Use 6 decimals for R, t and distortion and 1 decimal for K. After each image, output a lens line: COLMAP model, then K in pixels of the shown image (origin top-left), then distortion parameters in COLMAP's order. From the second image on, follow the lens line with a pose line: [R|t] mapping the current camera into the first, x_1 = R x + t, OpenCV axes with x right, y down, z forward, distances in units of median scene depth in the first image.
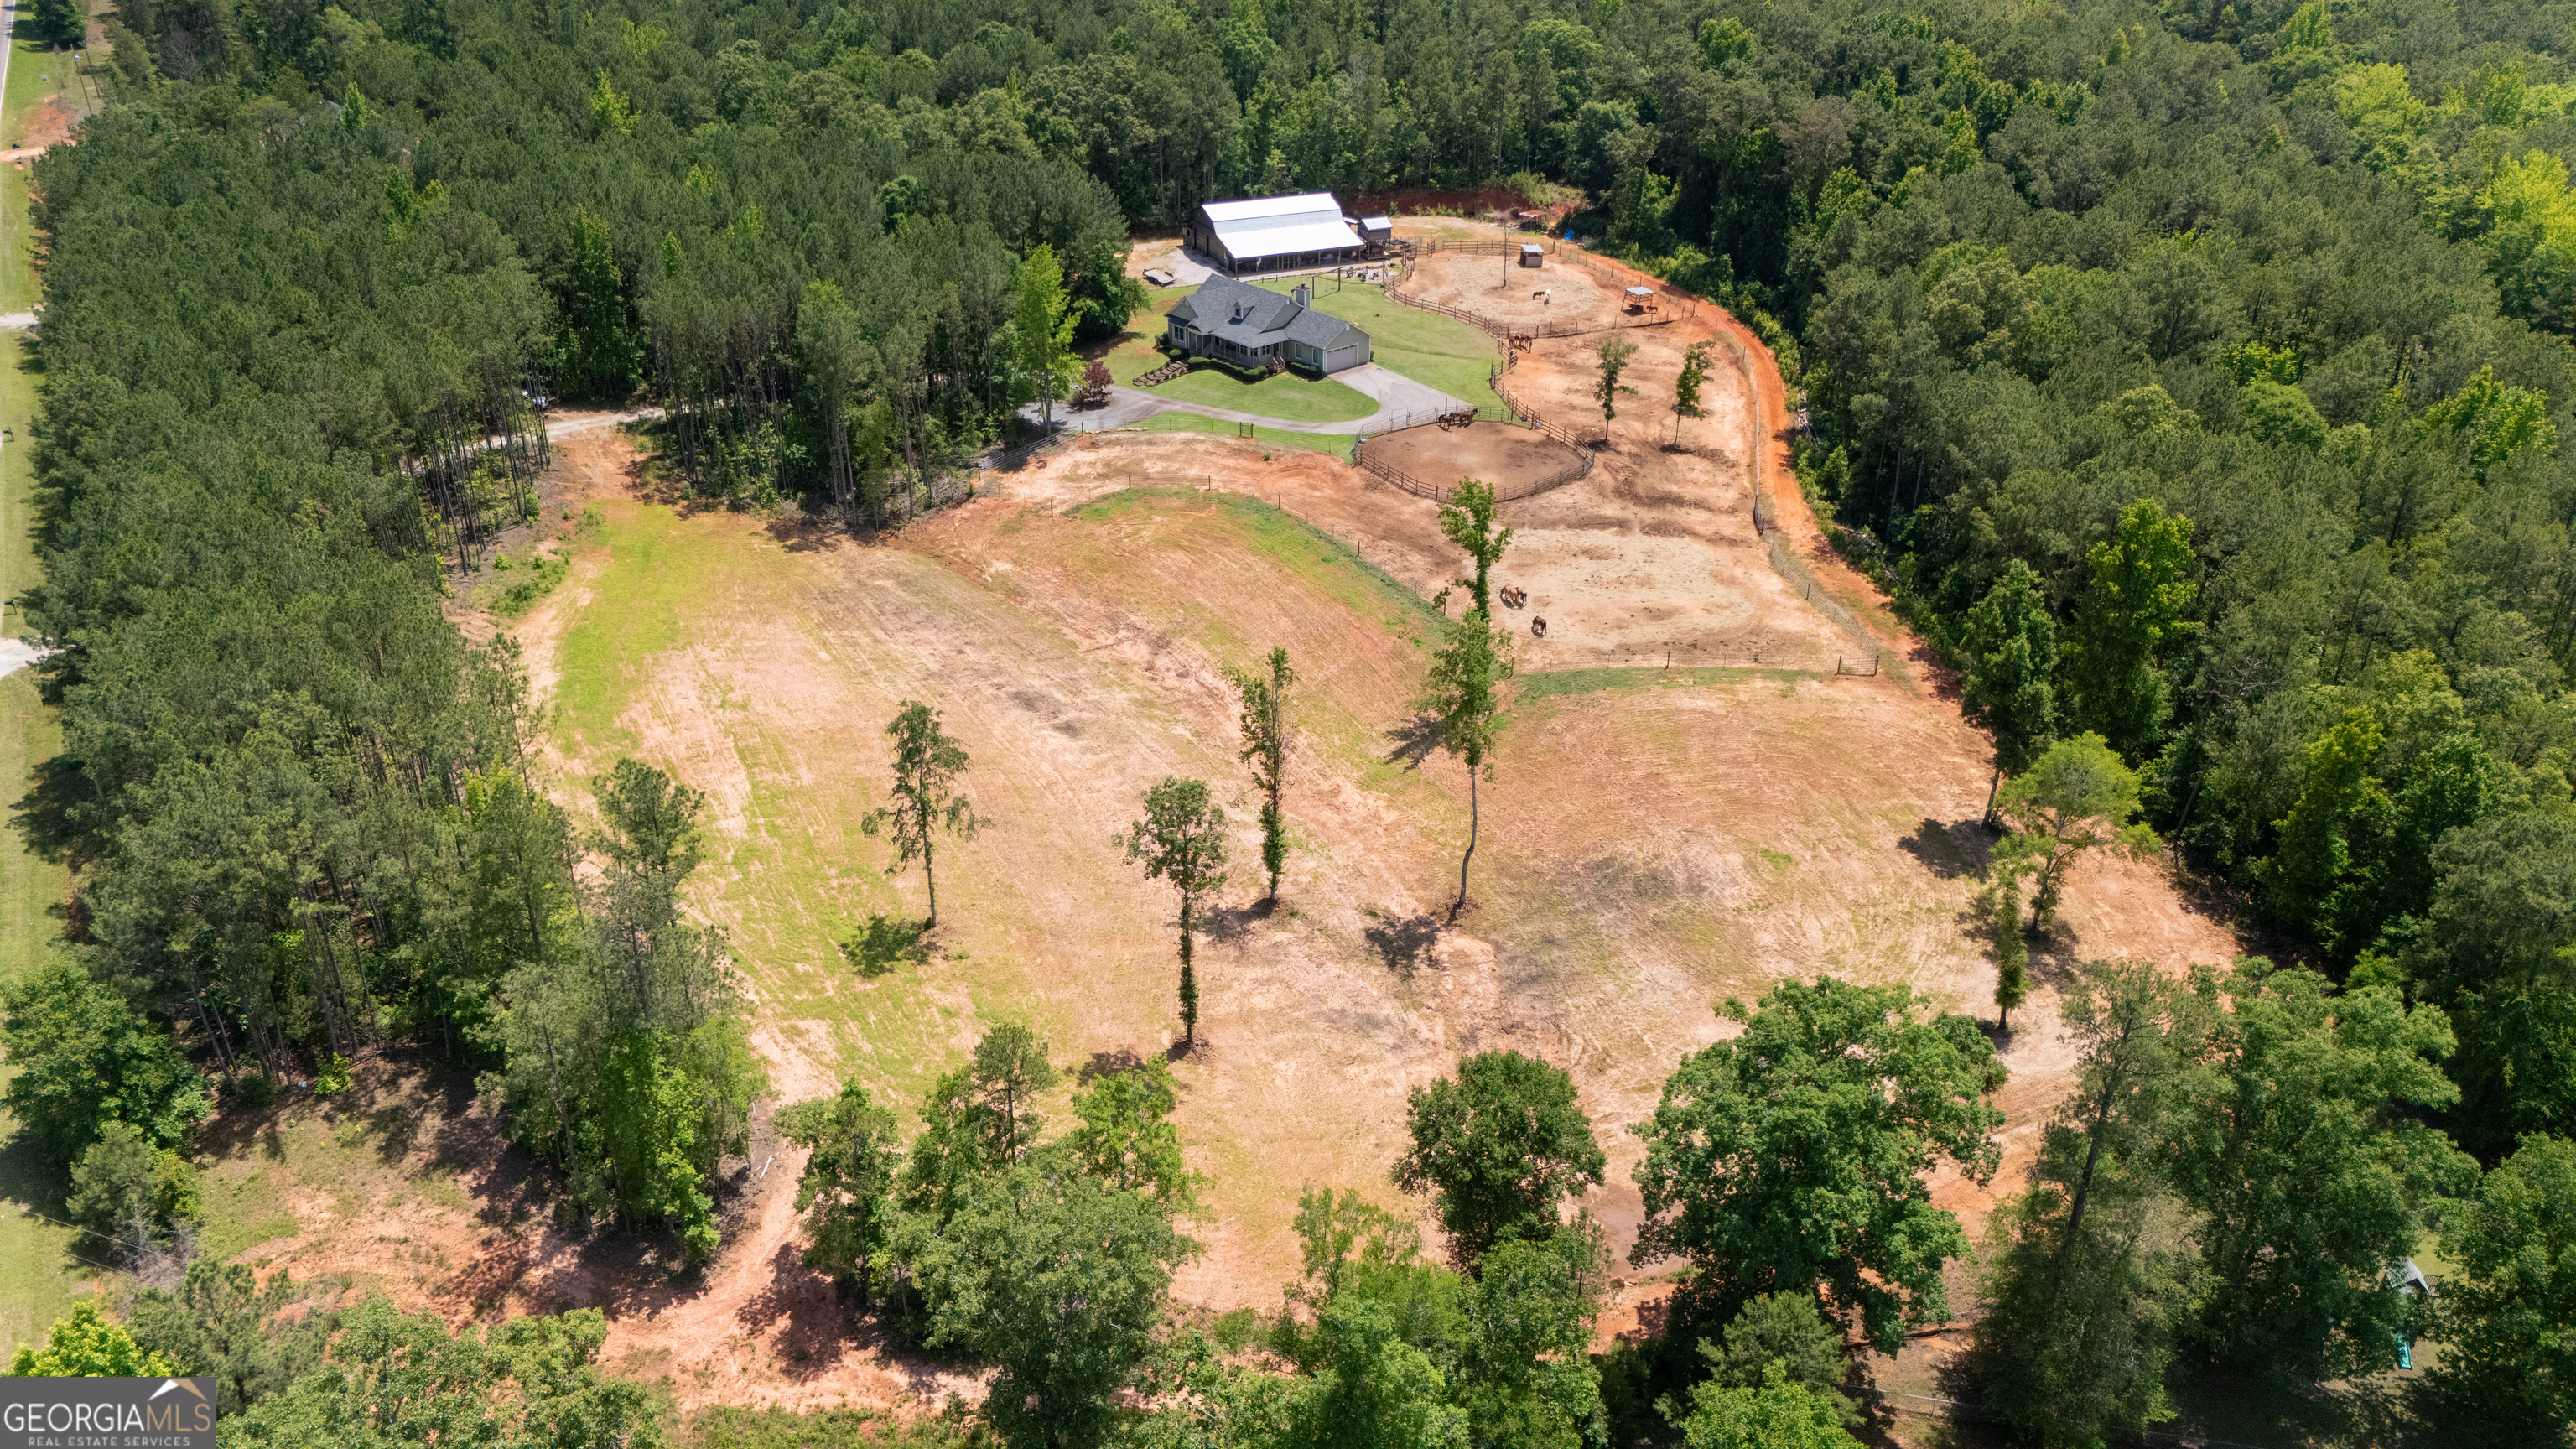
lens RADIAL K [[1862.2, 0, 1288.0], [0, 1862.2, 724.5], [0, 0, 1]] dist [0.065636, -0.002731]
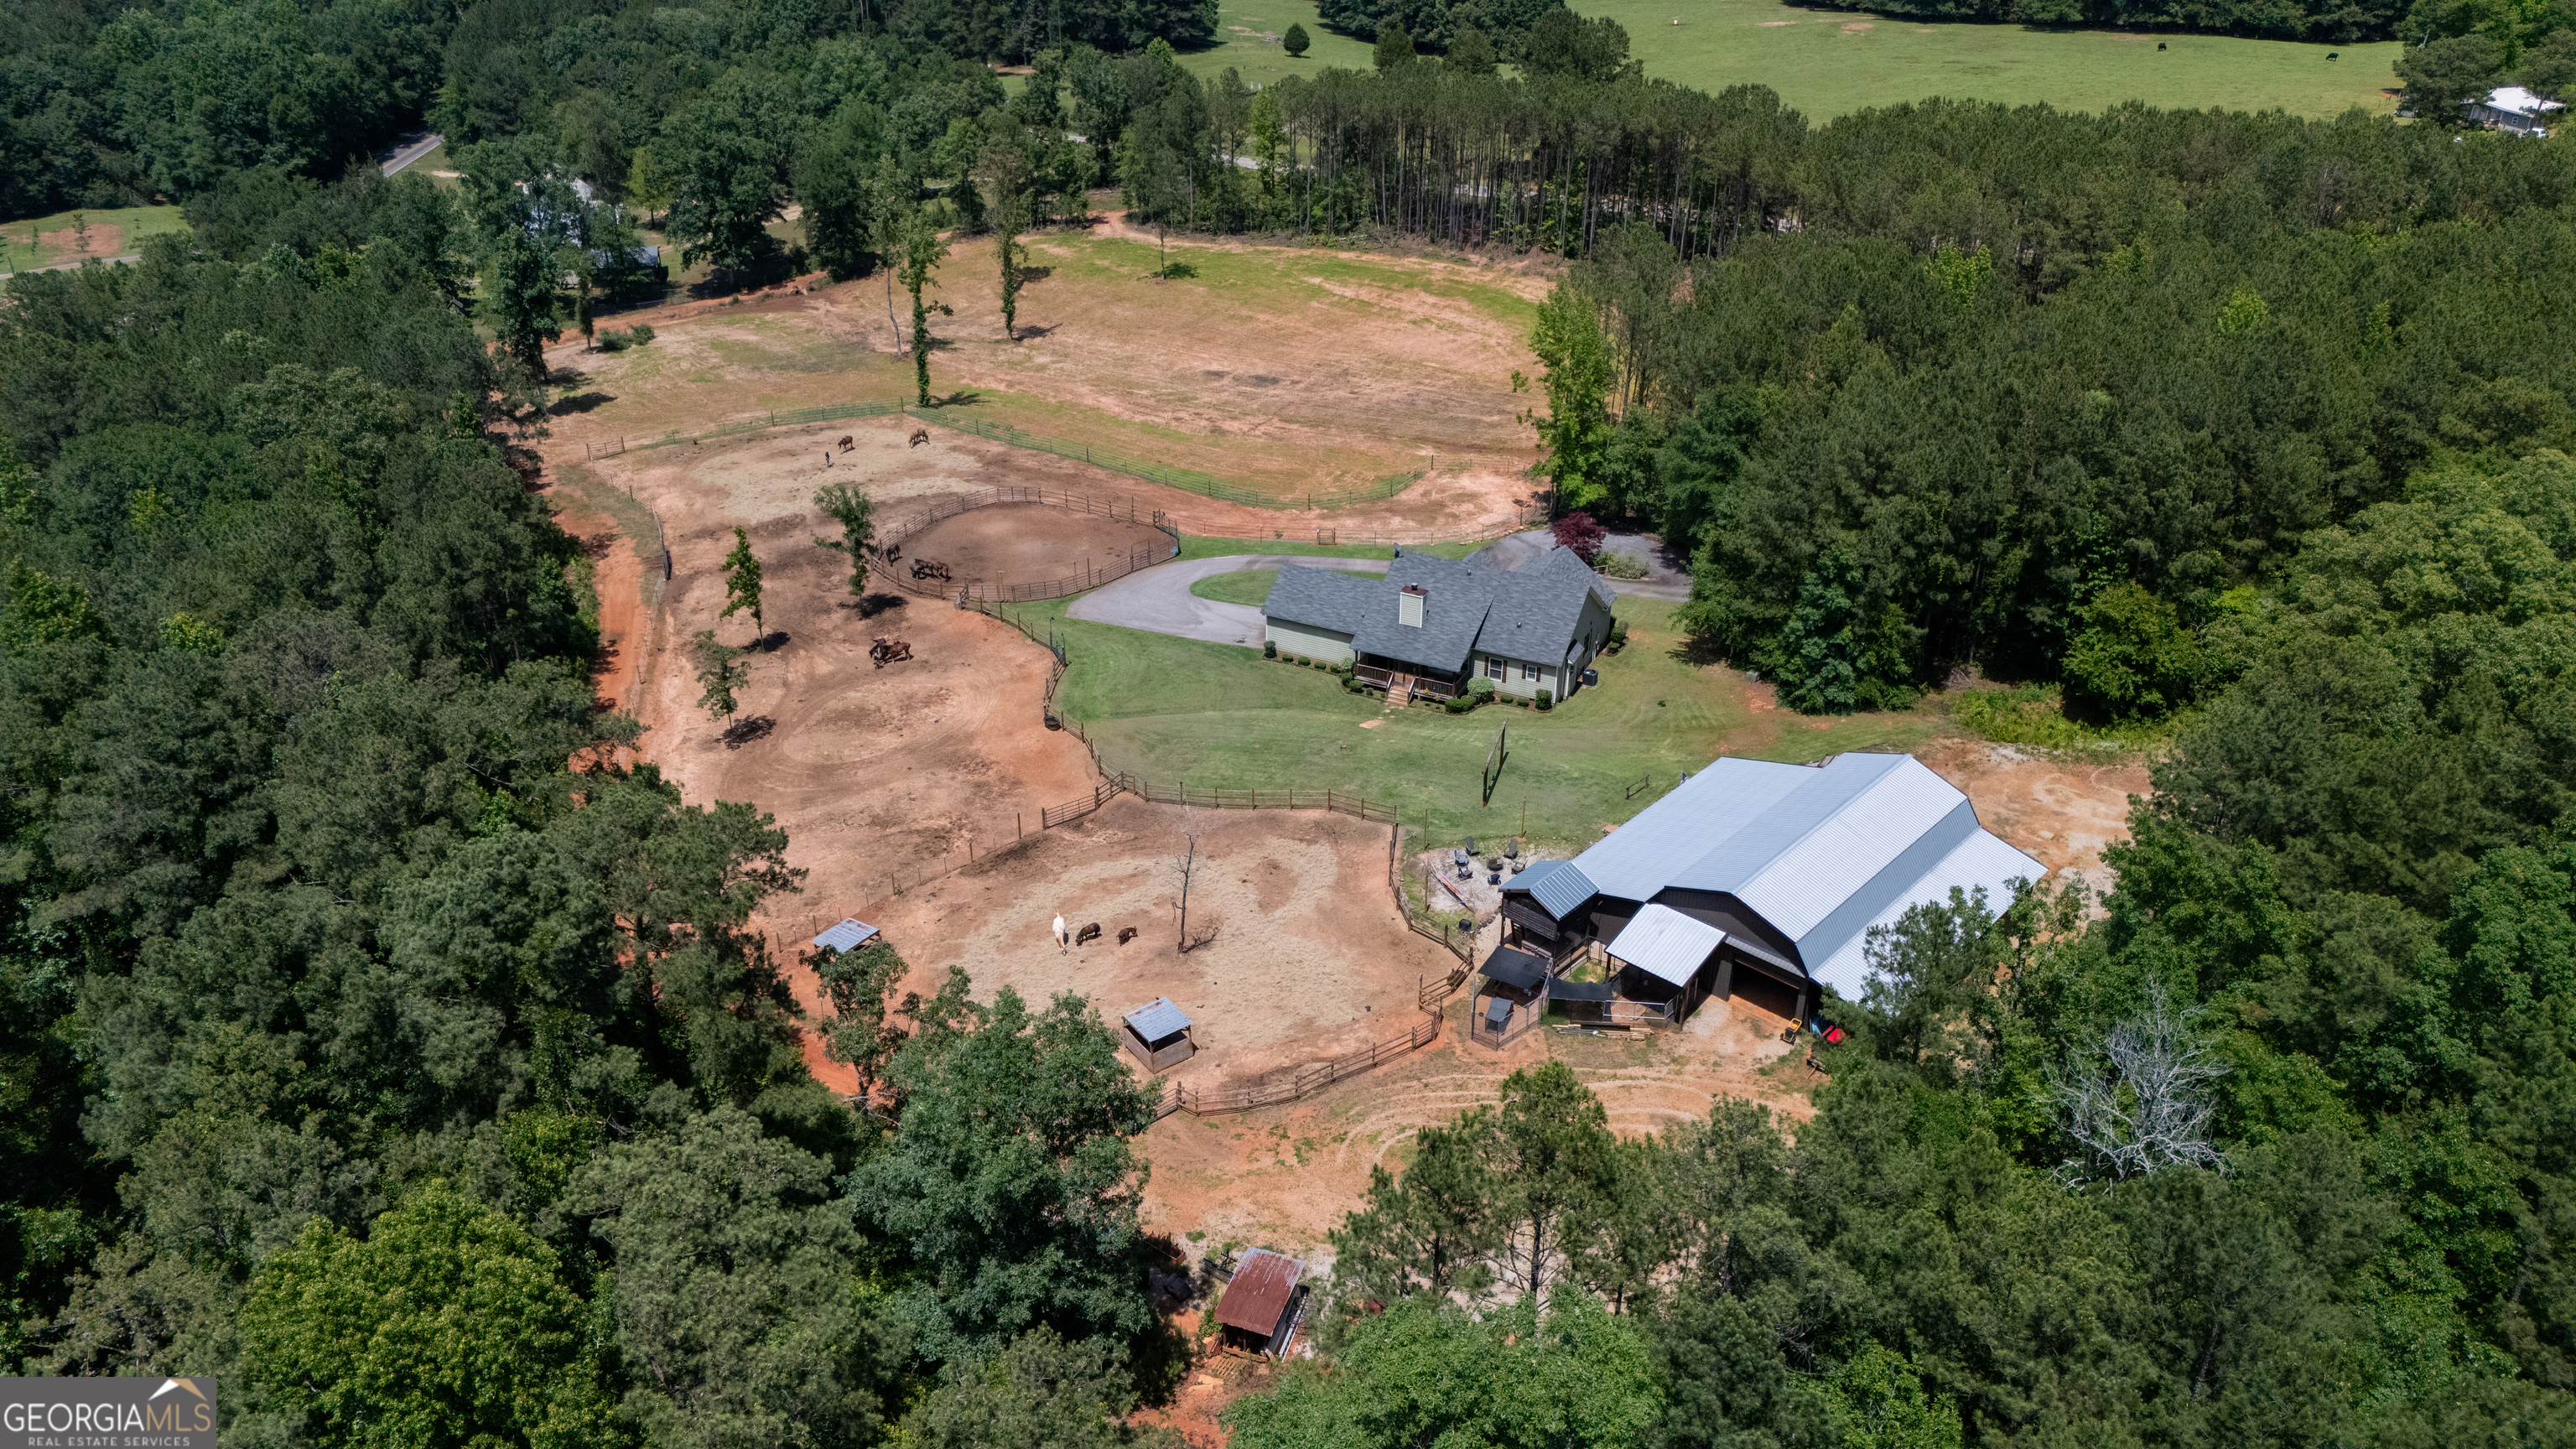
lens RADIAL K [[1862.2, 0, 1288.0], [0, 1862.2, 724.5], [0, 0, 1]] dist [0.065636, -0.002731]
pose [[-0.915642, 0.195856, -0.351056, 0.247660], [-0.187276, 0.564903, 0.803624, -0.651409], [0.355707, 0.801576, -0.480570, 1.268022]]
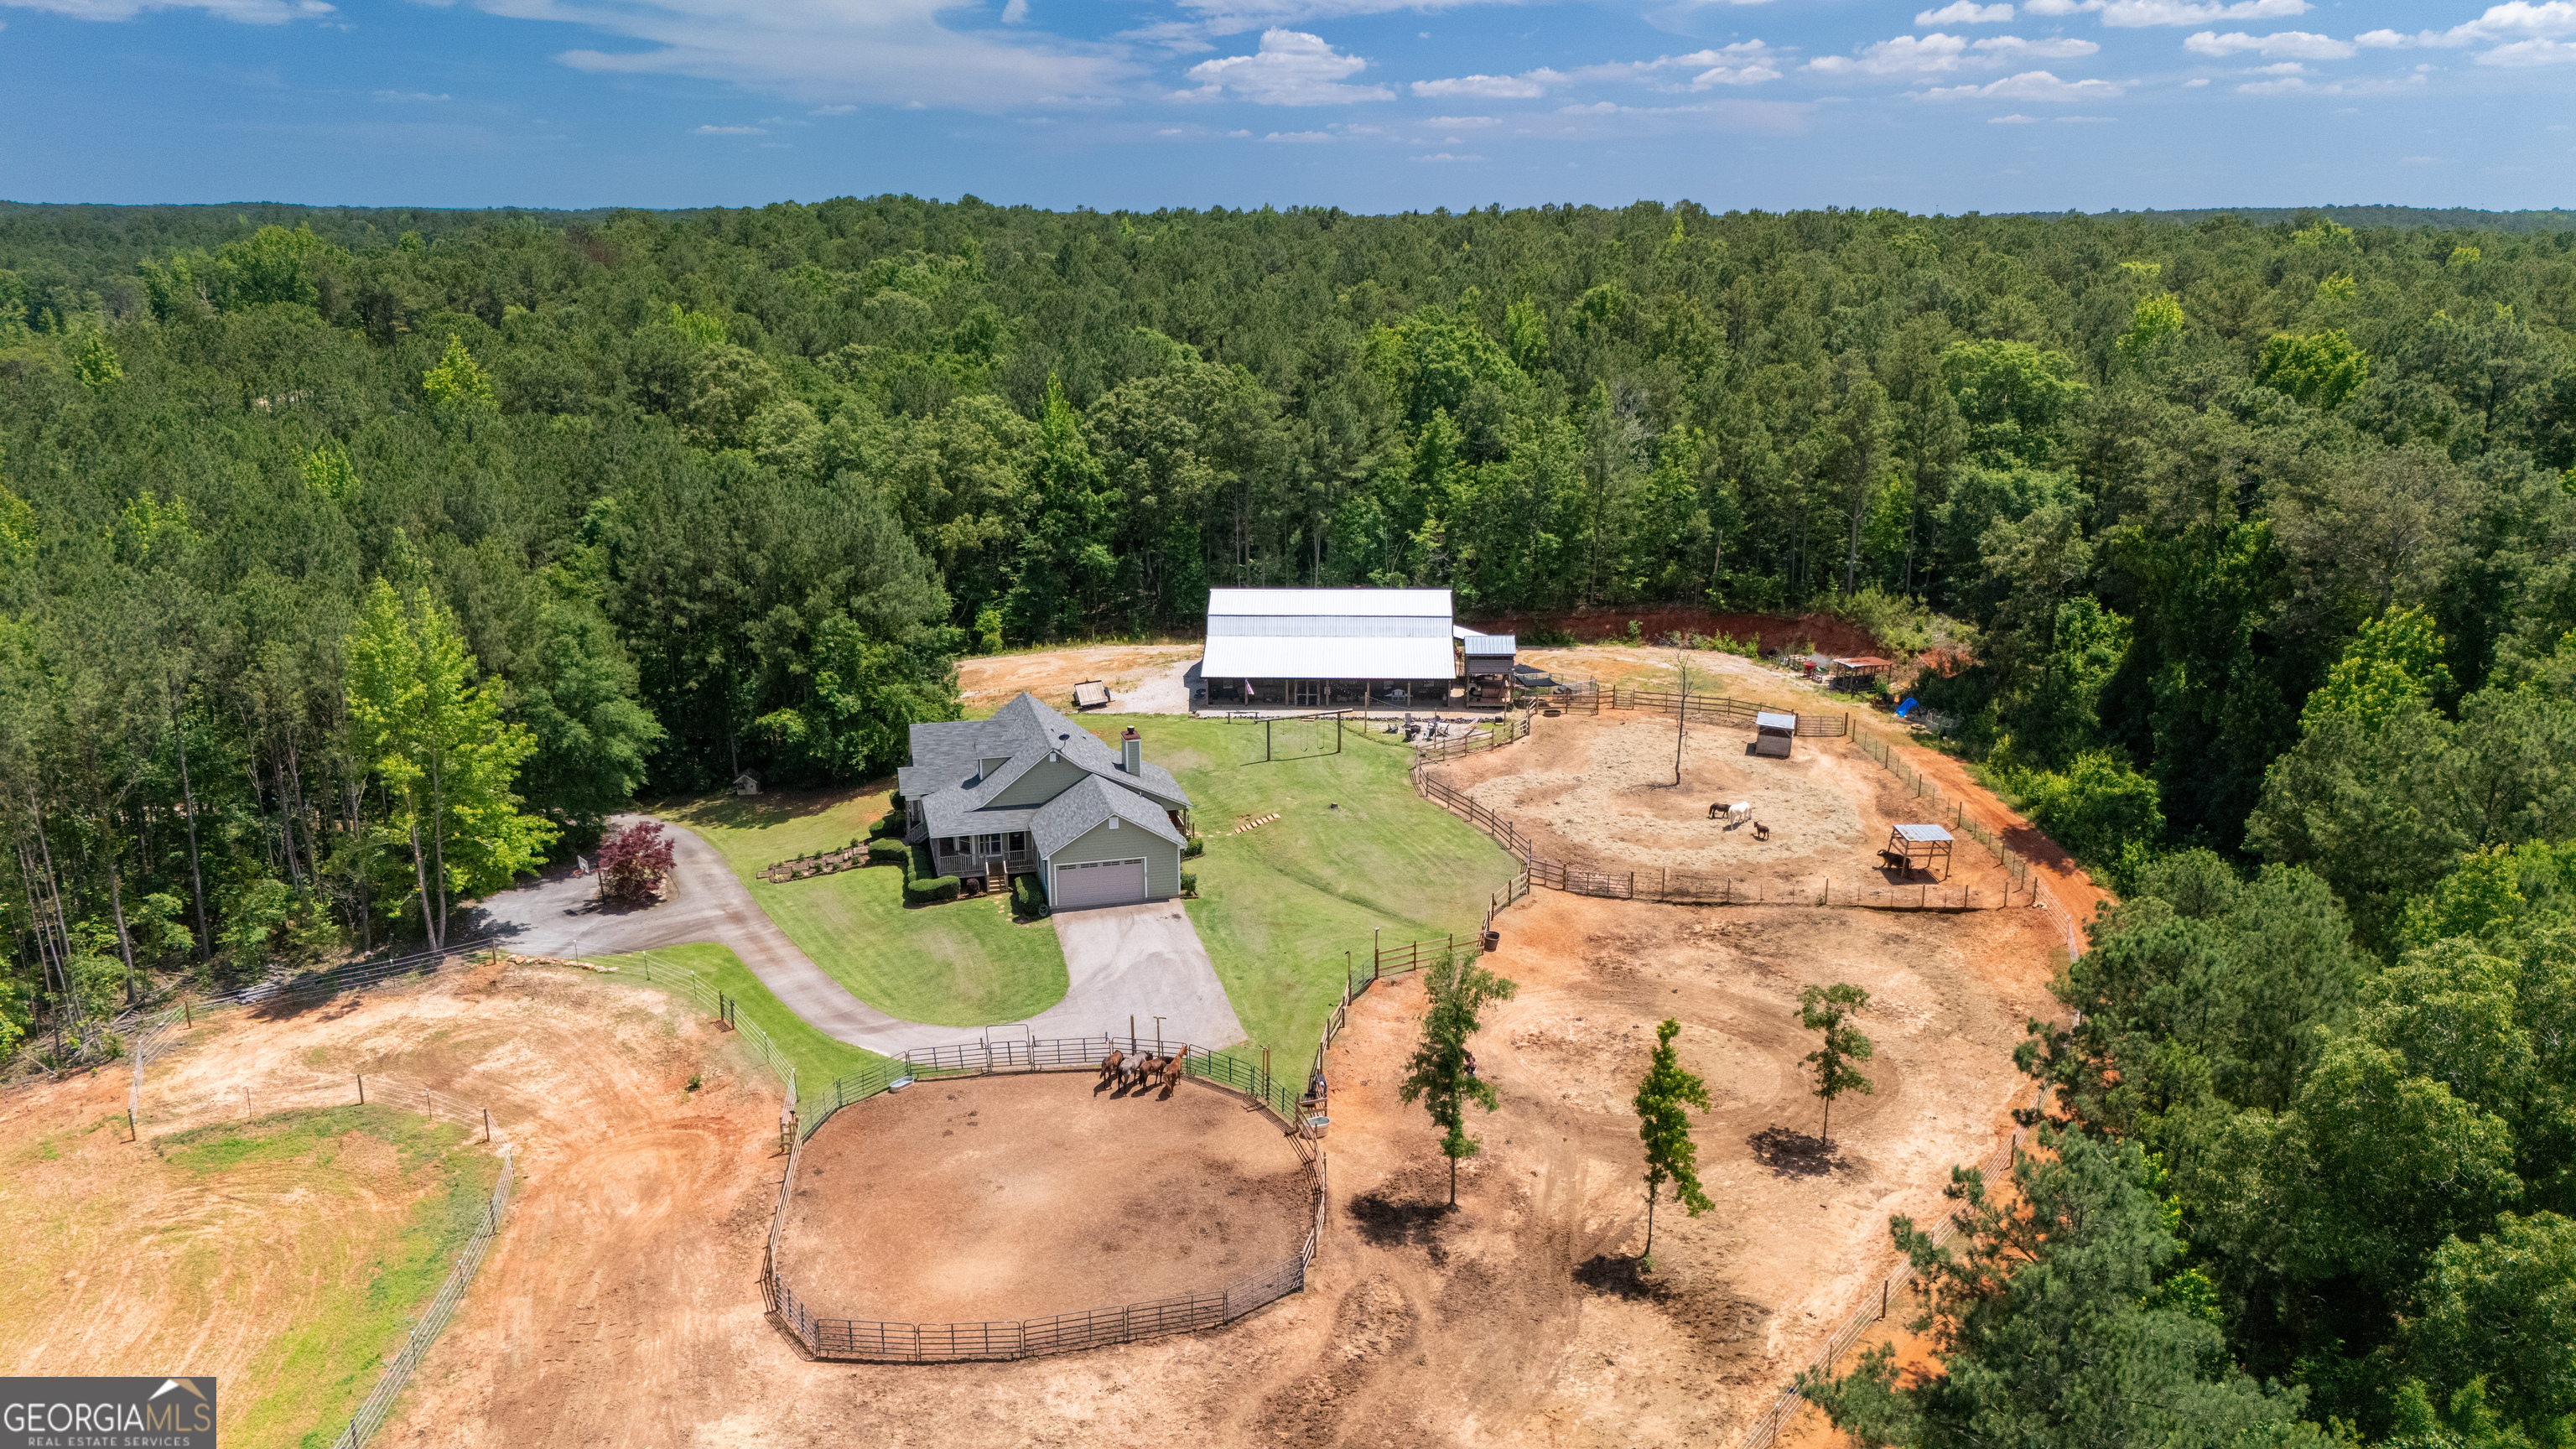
lens RADIAL K [[1862.2, 0, 1288.0], [0, 1862.2, 724.5], [0, 0, 1]] dist [0.065636, -0.002731]
pose [[0.892669, 0.108880, -0.437363, 0.259323], [-0.204972, 0.962299, -0.178791, -0.151586], [0.401408, 0.249249, 0.881332, 0.560292]]
